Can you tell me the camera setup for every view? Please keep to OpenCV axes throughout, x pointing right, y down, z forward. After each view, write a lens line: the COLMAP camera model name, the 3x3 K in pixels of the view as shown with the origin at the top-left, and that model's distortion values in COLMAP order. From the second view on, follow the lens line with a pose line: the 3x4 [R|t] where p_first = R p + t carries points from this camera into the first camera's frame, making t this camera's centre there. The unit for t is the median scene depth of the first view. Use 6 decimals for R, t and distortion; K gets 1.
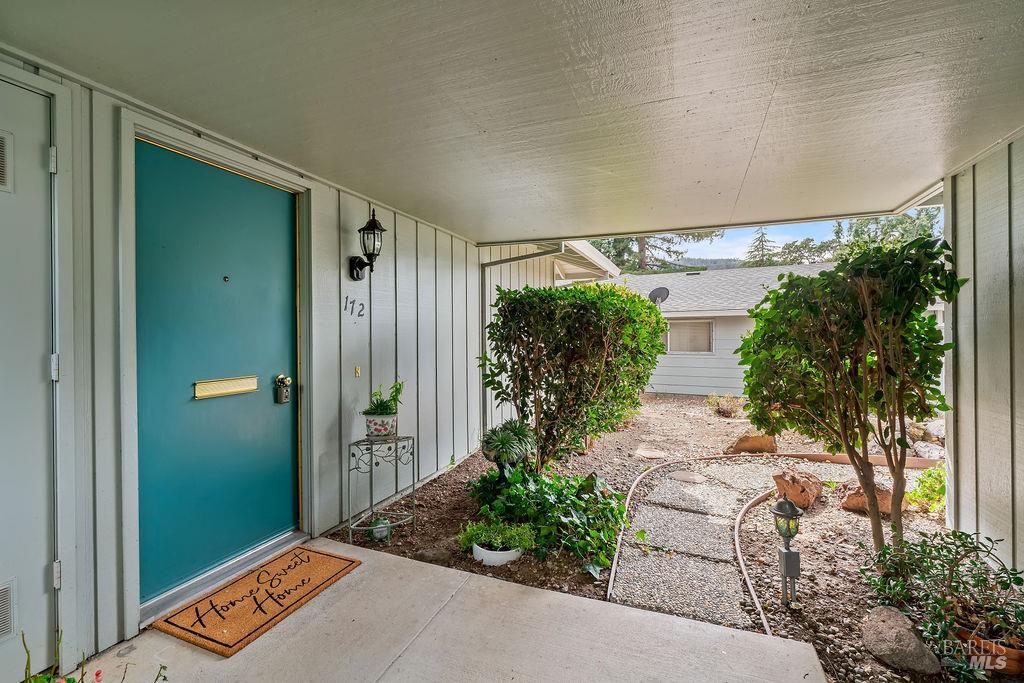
lens RADIAL K [[457.1, 0, 511.2], [0, 457.1, 334.6], [0, 0, 1]] dist [-0.003411, -0.000255]
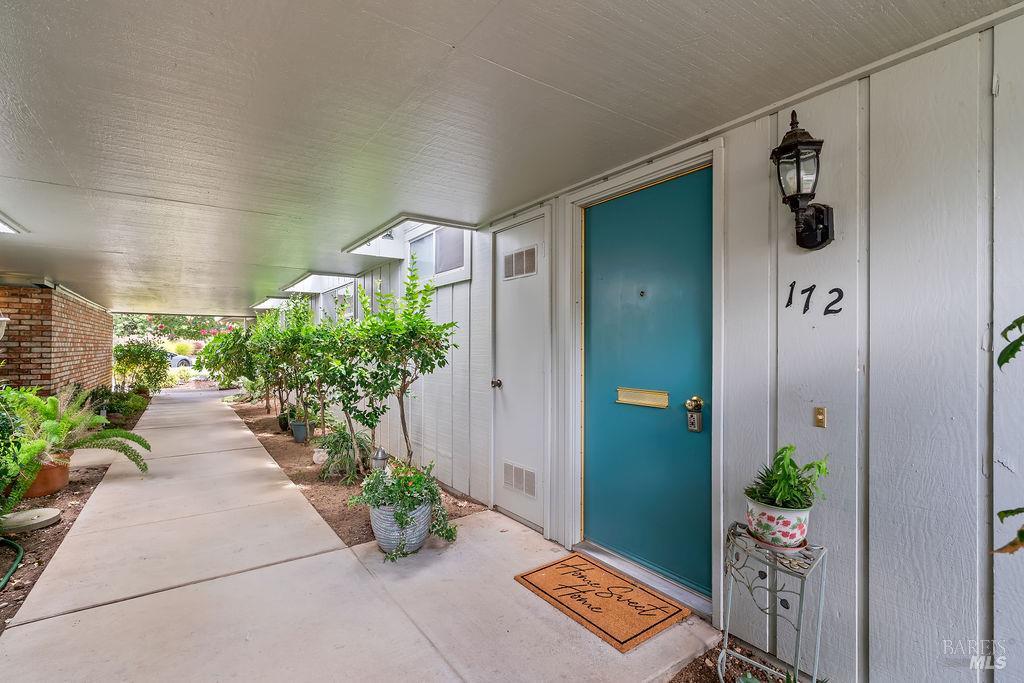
lens RADIAL K [[475.2, 0, 514.8], [0, 475.2, 347.2], [0, 0, 1]] dist [-0.000658, 0.000360]
pose [[-0.552978, 0.008464, -0.833153, 0.381189], [0.002106, 0.999959, 0.008761, -0.008769], [0.833193, 0.003090, -0.552973, 1.171460]]
